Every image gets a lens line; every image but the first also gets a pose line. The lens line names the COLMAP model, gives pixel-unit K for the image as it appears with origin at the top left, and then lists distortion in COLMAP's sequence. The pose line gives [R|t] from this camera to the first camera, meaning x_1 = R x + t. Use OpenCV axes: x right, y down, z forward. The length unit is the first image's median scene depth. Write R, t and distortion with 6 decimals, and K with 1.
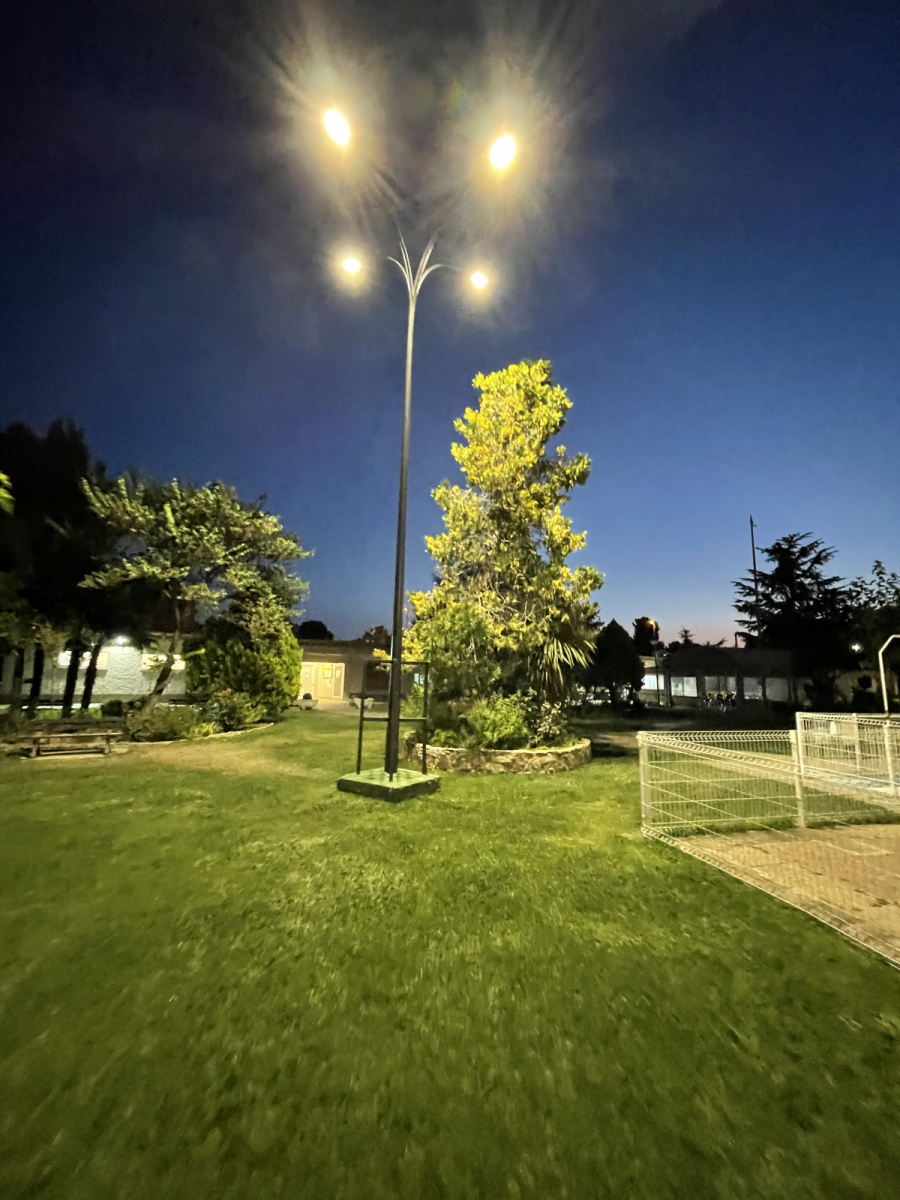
lens RADIAL K [[505.4, 0, 450.0], [0, 505.4, 600.0], [0, 0, 1]] dist [-0.001054, -0.000114]
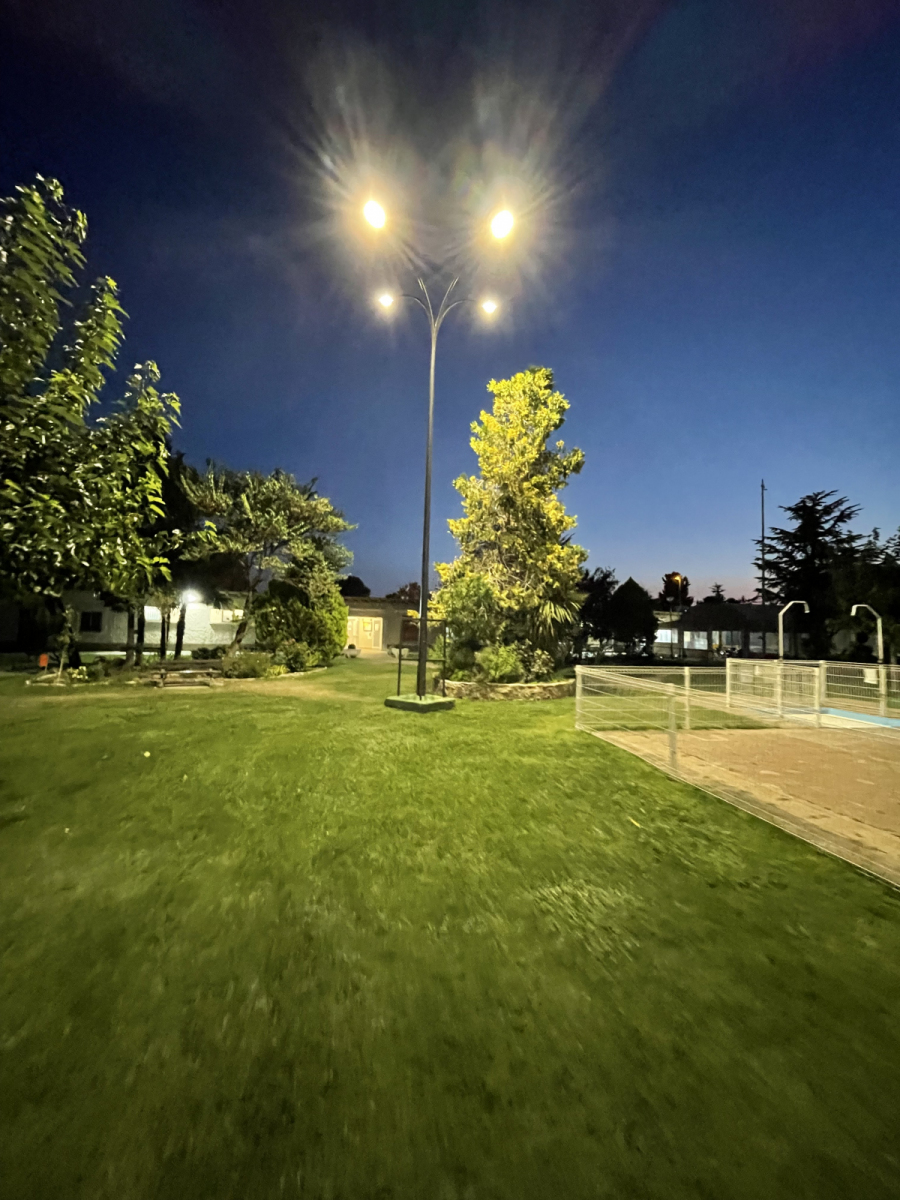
lens RADIAL K [[505.4, 0, 450.0], [0, 505.4, 600.0], [0, 0, 1]] dist [-0.001054, -0.000114]
pose [[0.997659, 0.000844, -0.068382, 0.038004], [0.005422, 0.995800, 0.091391, -0.036566], [0.068172, -0.091548, 0.993464, -0.236752]]
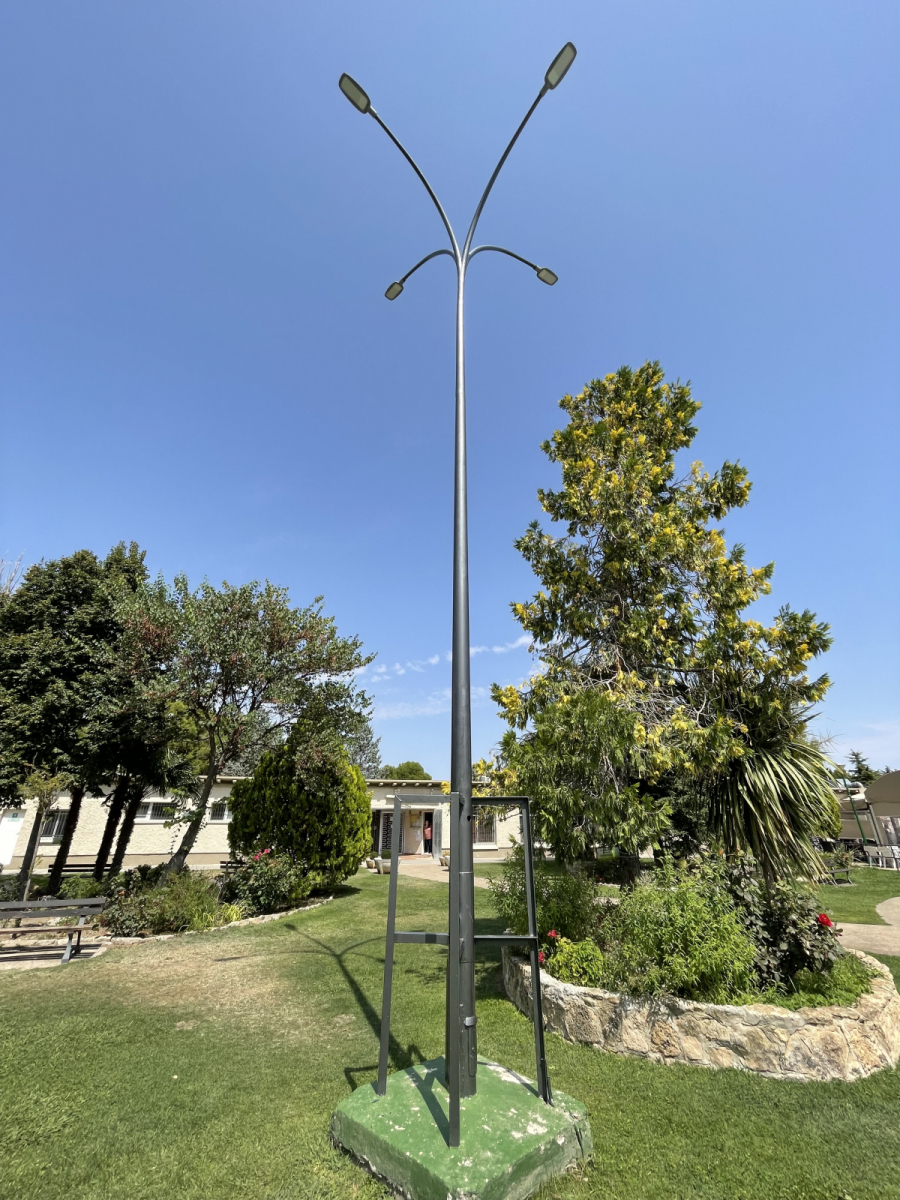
lens RADIAL K [[505.4, 0, 450.0], [0, 505.4, 600.0], [0, 0, 1]] dist [-0.001054, -0.000114]
pose [[0.979041, -0.101048, -0.176827, -0.007940], [0.051208, 0.962477, -0.266487, 0.042516], [0.197120, 0.251847, 0.947479, 0.308072]]
